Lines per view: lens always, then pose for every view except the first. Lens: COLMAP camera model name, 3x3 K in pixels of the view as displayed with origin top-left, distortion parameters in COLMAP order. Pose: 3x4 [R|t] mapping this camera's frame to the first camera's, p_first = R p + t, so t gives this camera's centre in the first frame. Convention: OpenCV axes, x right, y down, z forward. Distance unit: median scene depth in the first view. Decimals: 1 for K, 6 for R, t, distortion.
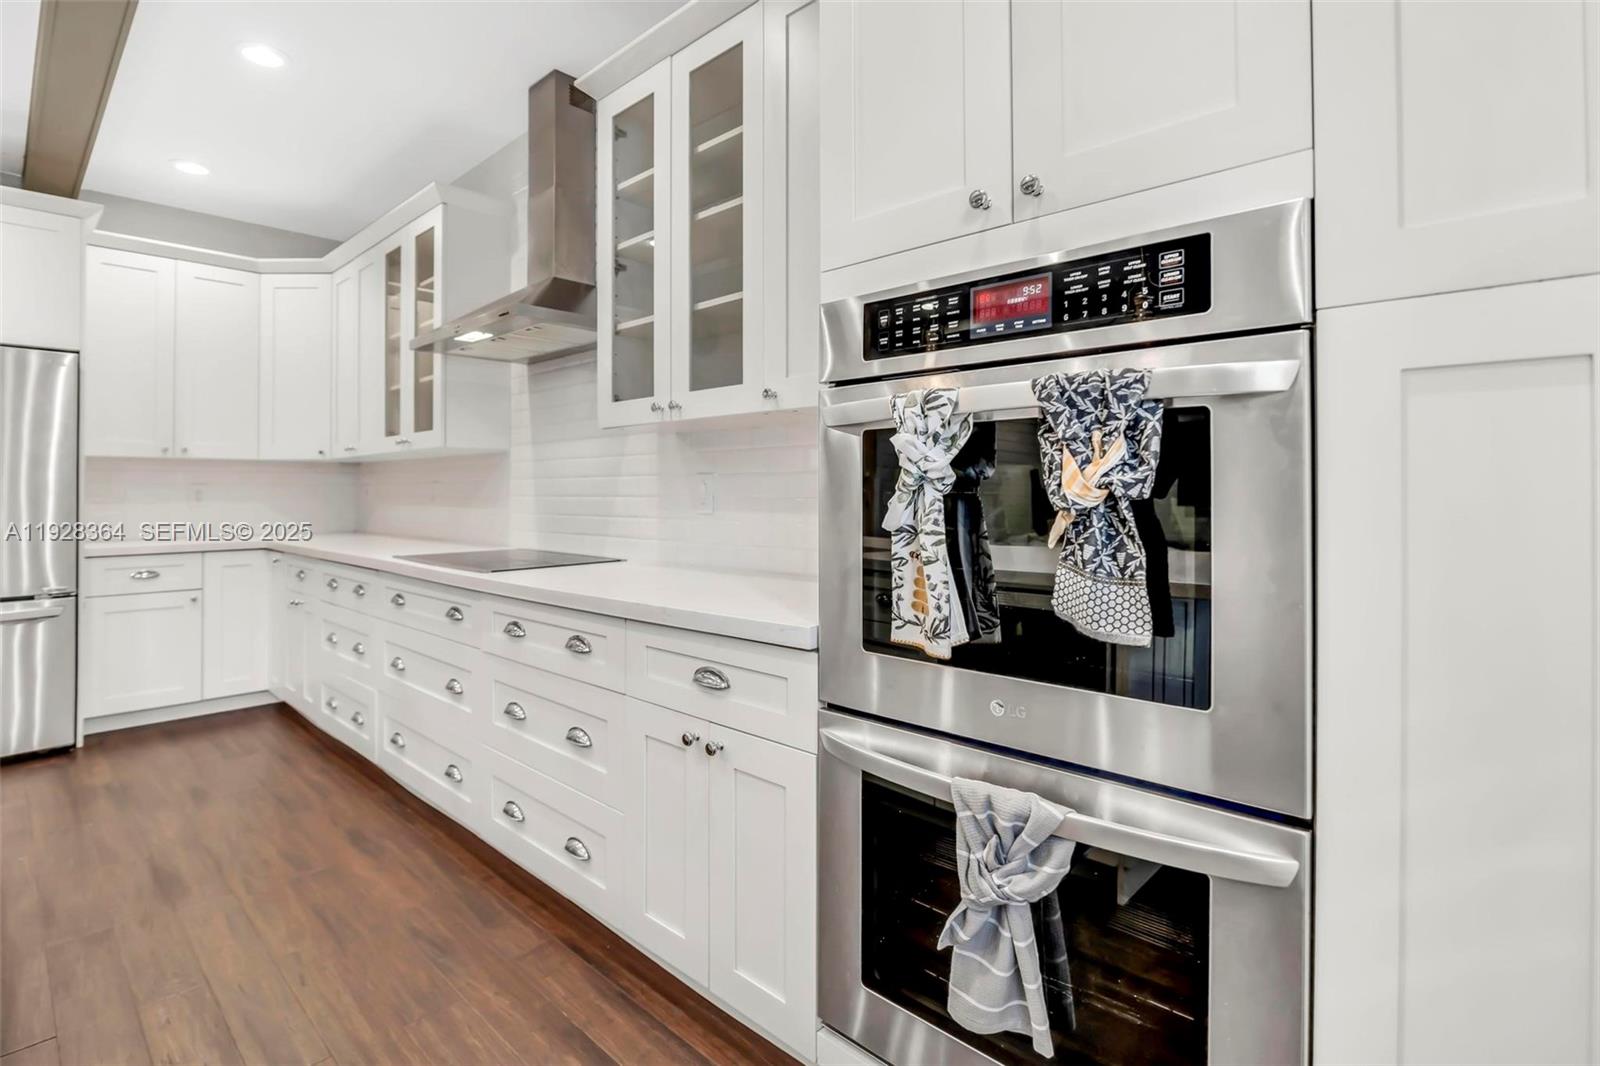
lens RADIAL K [[750.5, 0, 785.8], [0, 750.5, 498.3], [0, 0, 1]] dist [-0.020021, 0.005218]
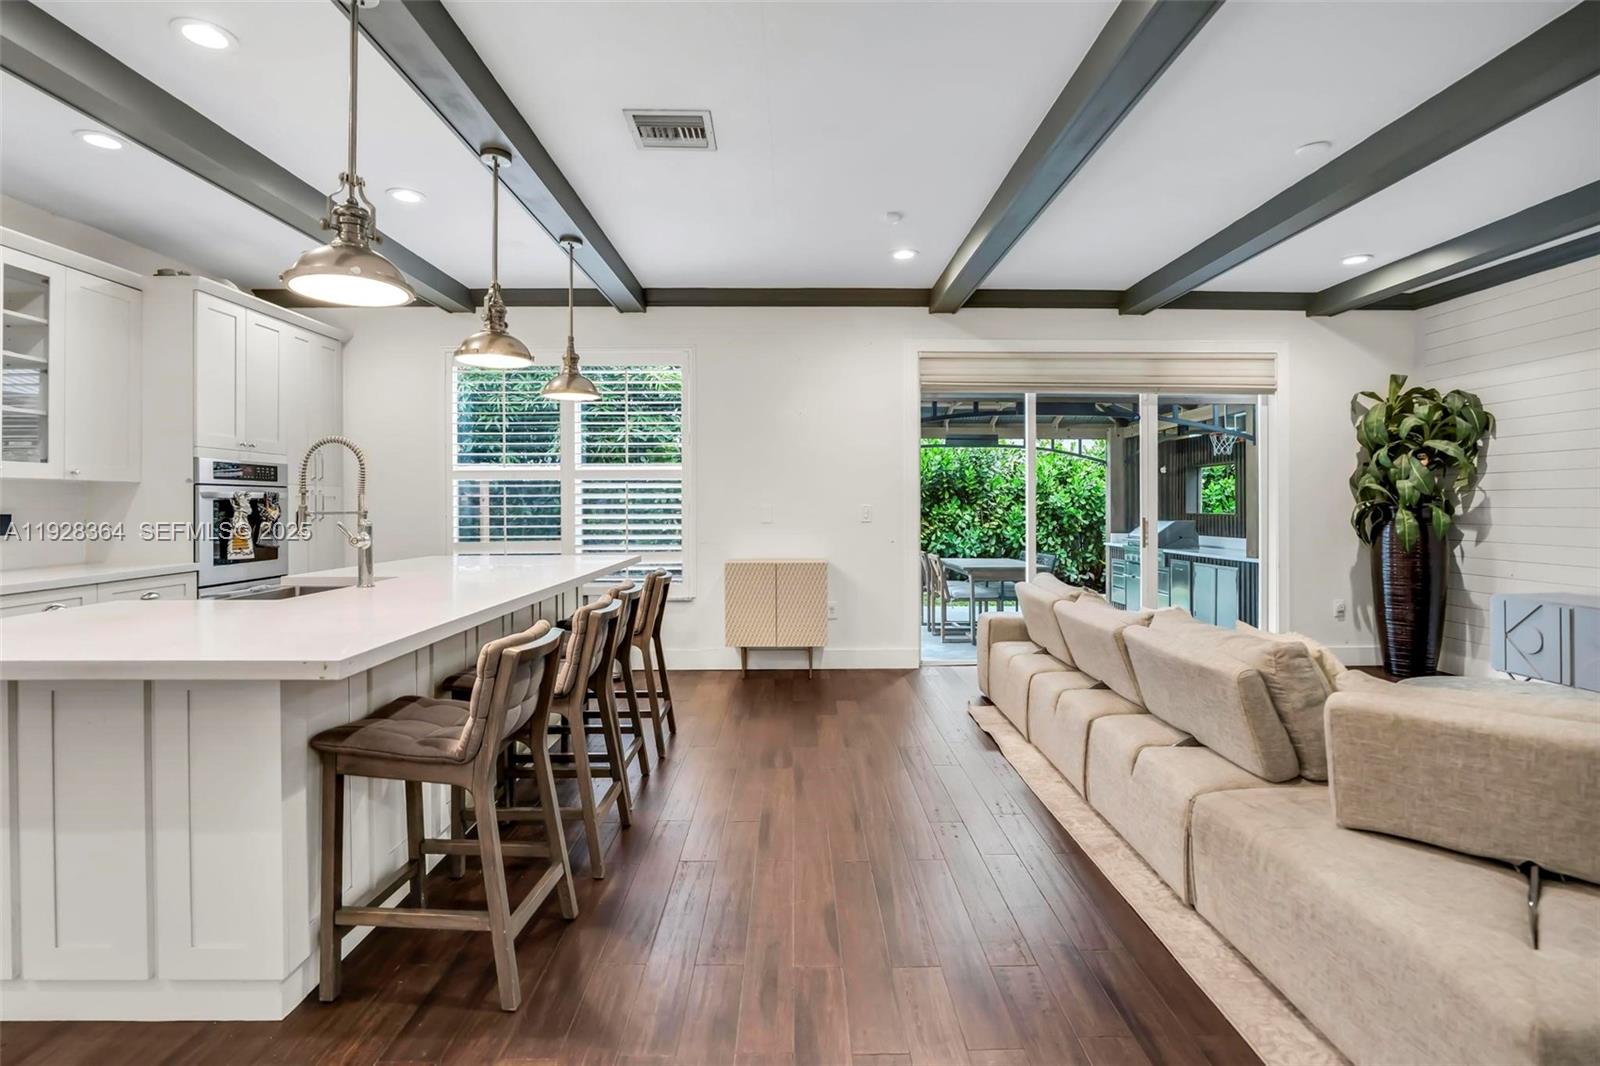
lens RADIAL K [[750.5, 0, 789.3], [0, 750.5, 498.2], [0, 0, 1]] dist [-0.020021, 0.005218]
pose [[-0.677440, 0.013647, 0.735452, -4.170208], [0.014955, 0.999877, -0.004779, -0.044872], [-0.735426, 0.007761, -0.677560, 1.409002]]
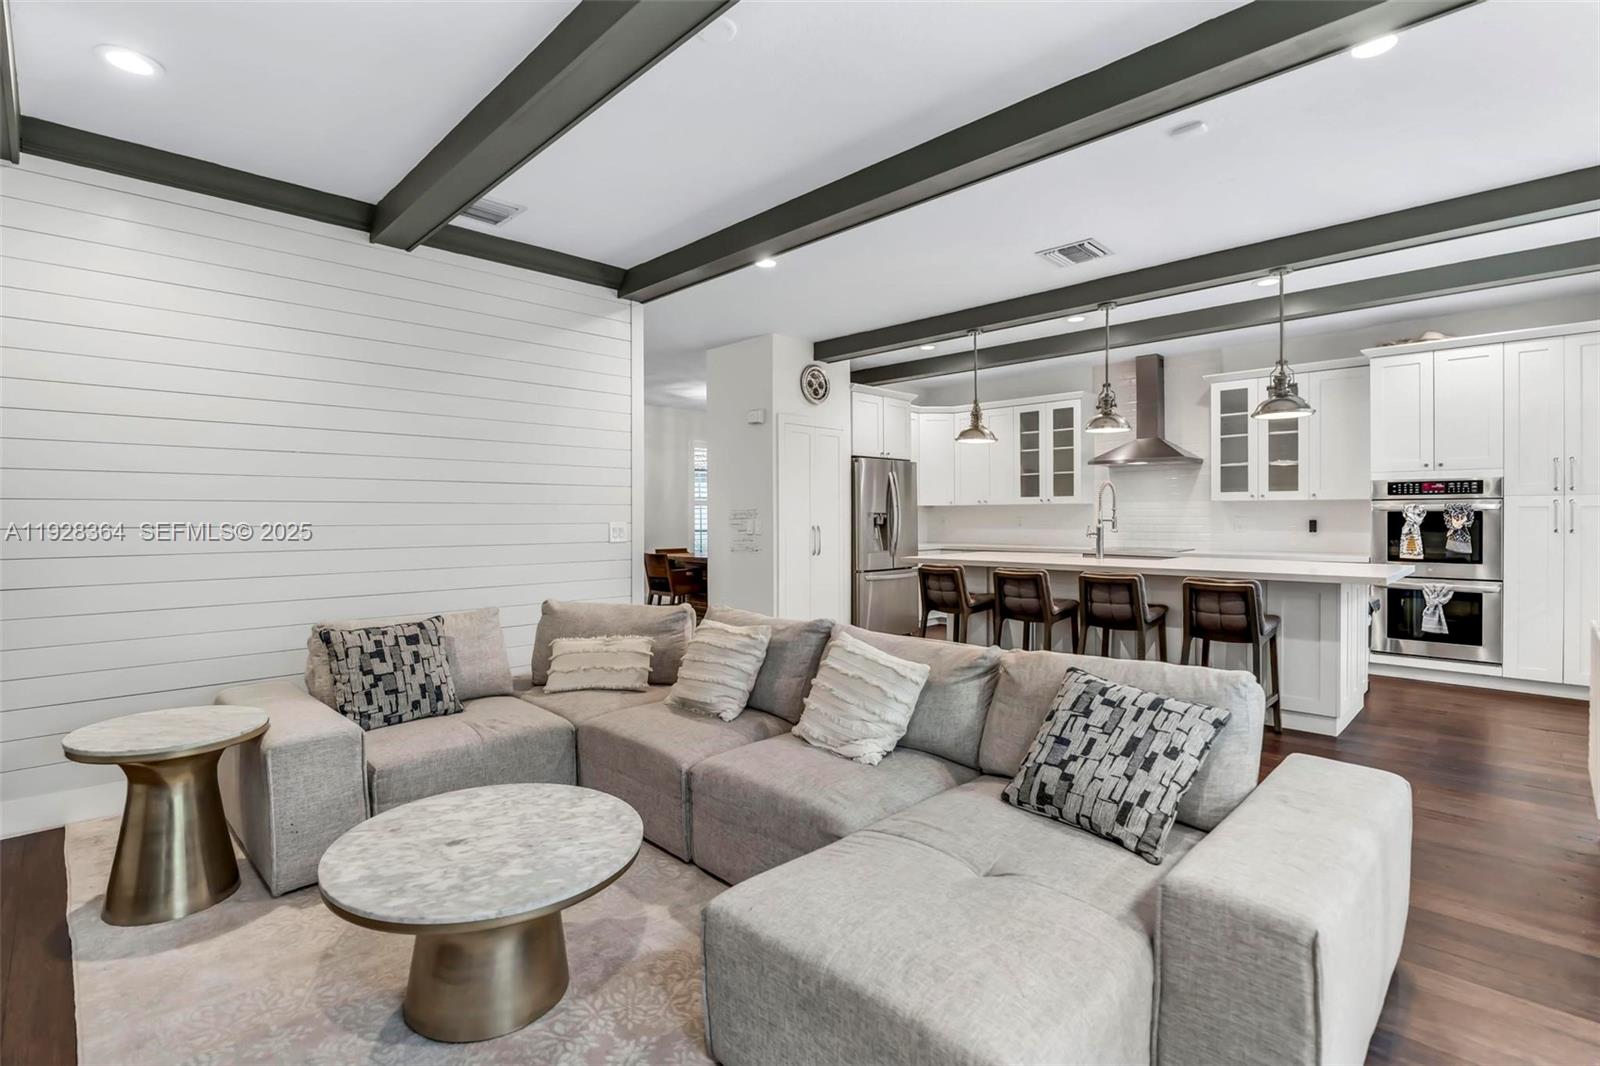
lens RADIAL K [[750.5, 0, 794.8], [0, 750.5, 529.4], [0, 0, 1]] dist [-0.020021, 0.005218]
pose [[0.999551, 0.002044, -0.029882, -3.334051], [-0.001740, 0.999947, 0.010180, -0.023803], [0.029902, -0.010123, 0.999502, -3.550295]]
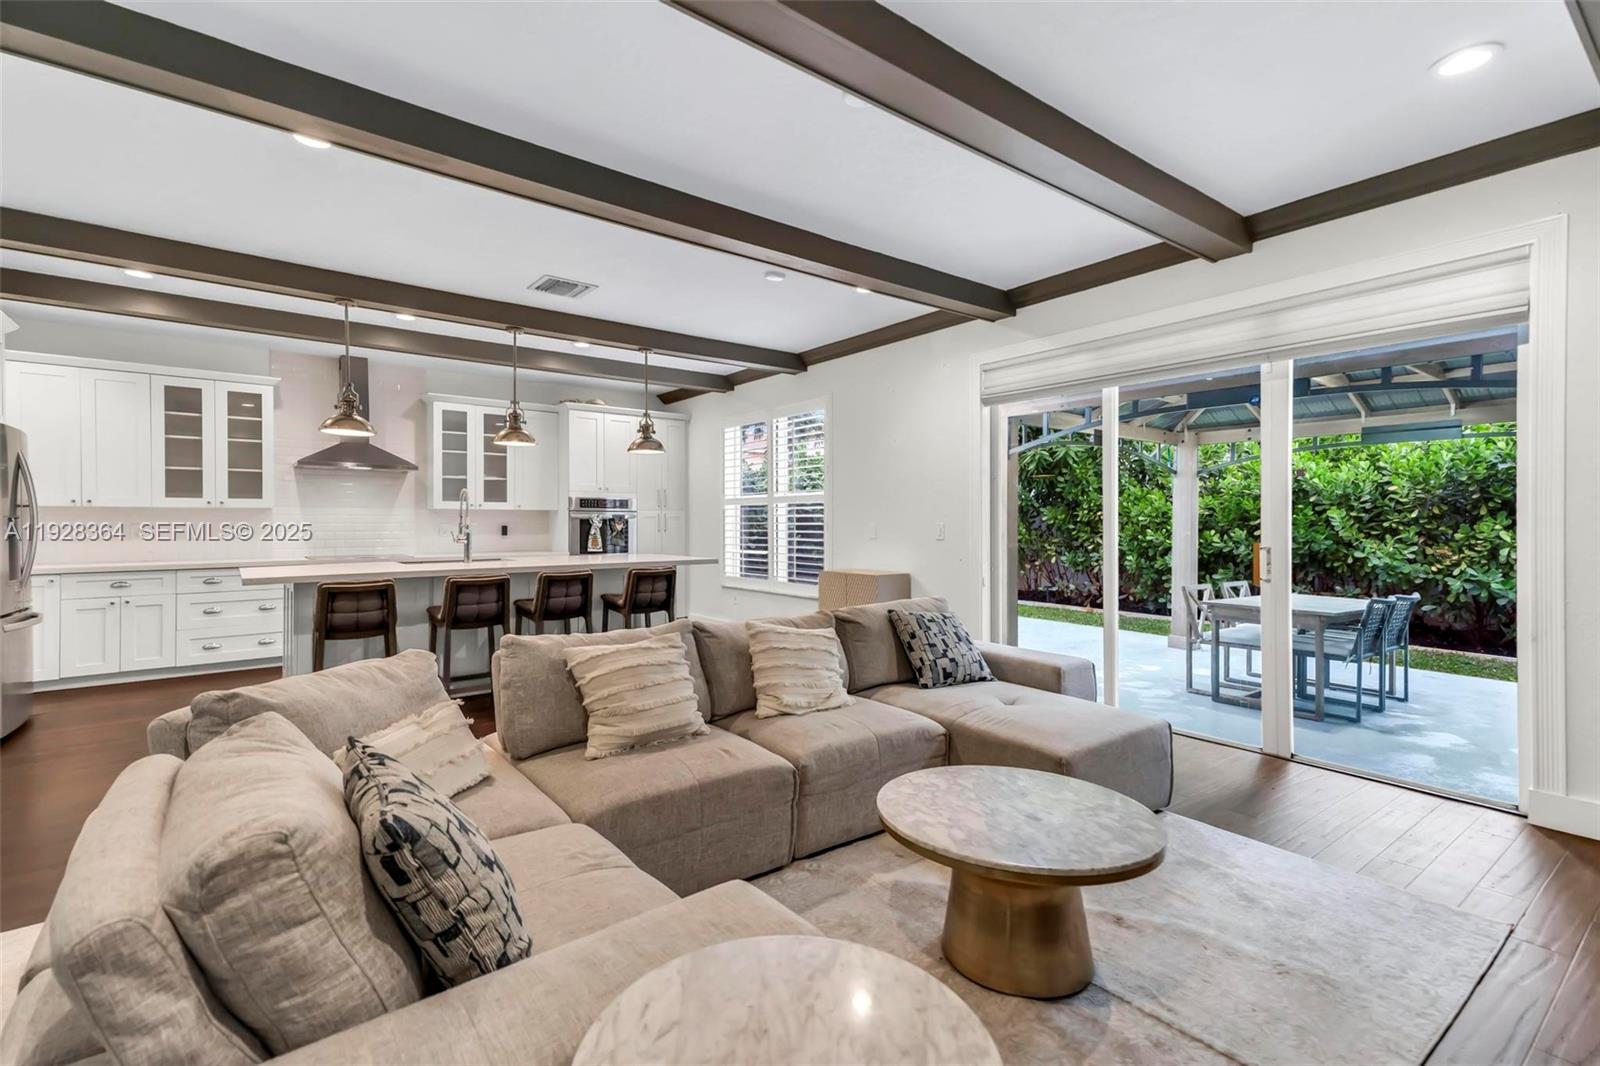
lens RADIAL K [[707.1, 0, 815.8], [0, 707.1, 518.4], [0, 0, 1]] dist [0.045750, -0.001447]
pose [[0.161986, 0.008617, 0.986755, -5.566561], [0.008687, 0.999911, -0.010158, -0.018384], [-0.986755, 0.010217, 0.161897, -1.950355]]
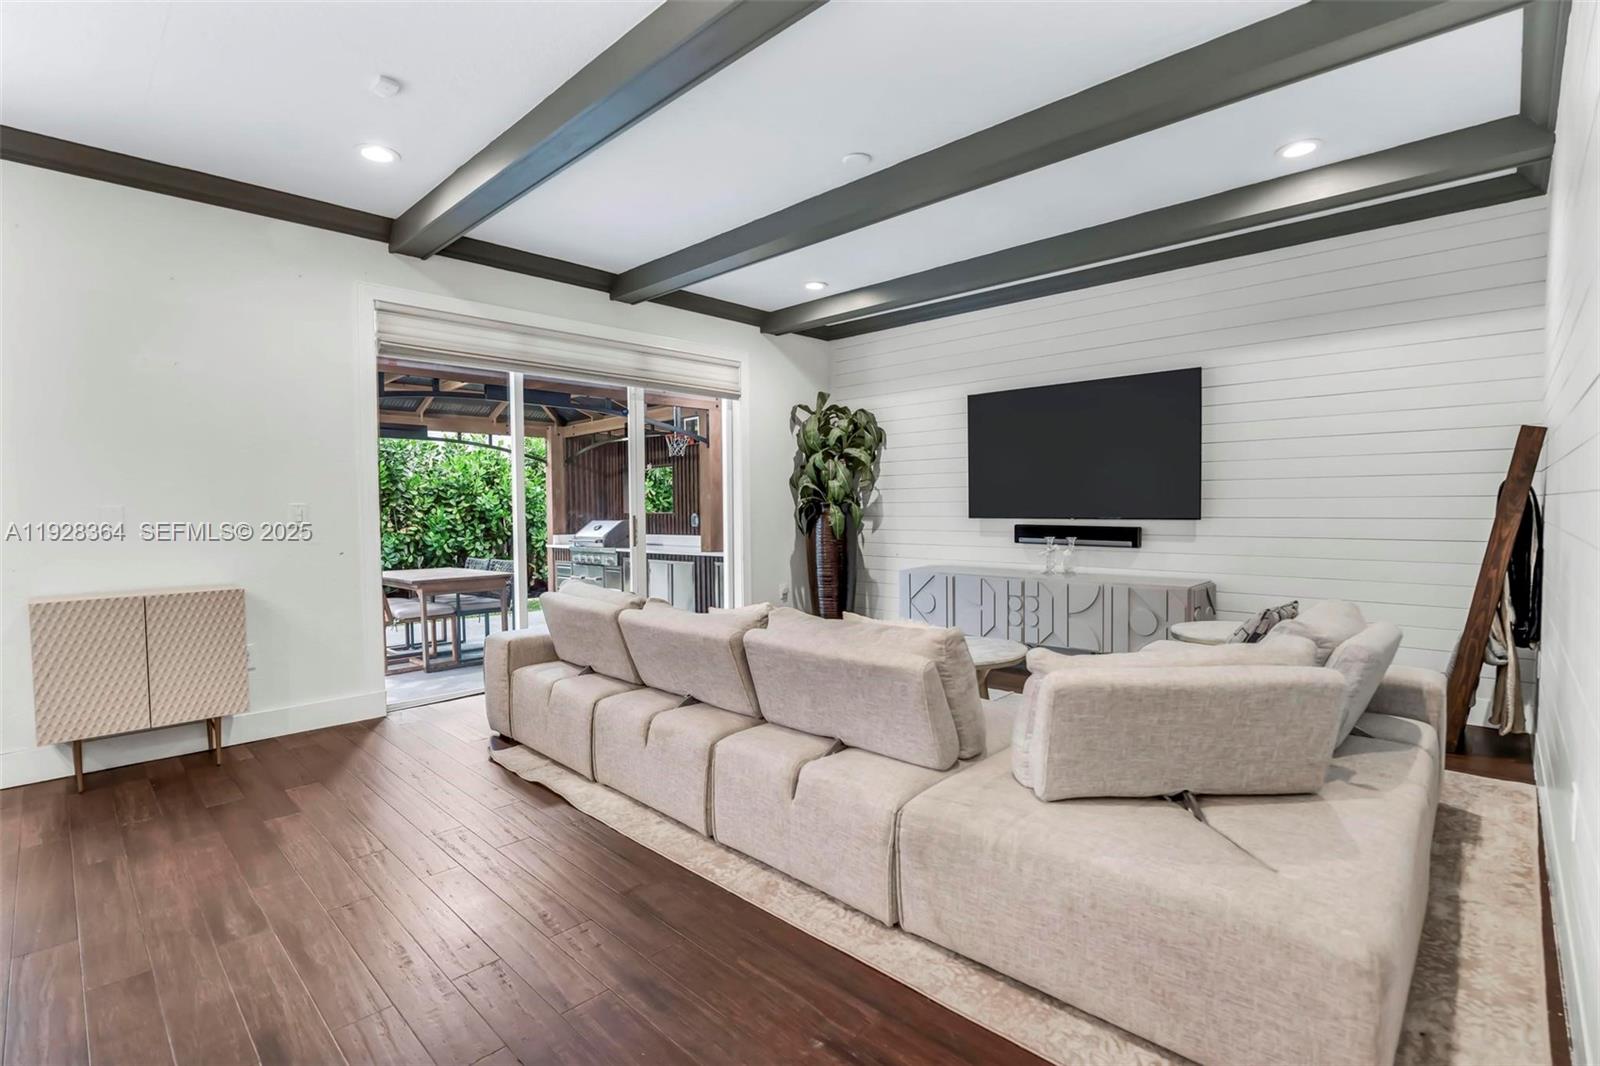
lens RADIAL K [[750.5, 0, 785.3], [0, 750.5, 526.0], [0, 0, 1]] dist [-0.020021, 0.005218]
pose [[-0.999112, 0.015710, 0.039087, -3.368725], [0.017235, 0.999091, 0.038985, -0.012815], [-0.038439, 0.039625, -0.998475, 1.129481]]
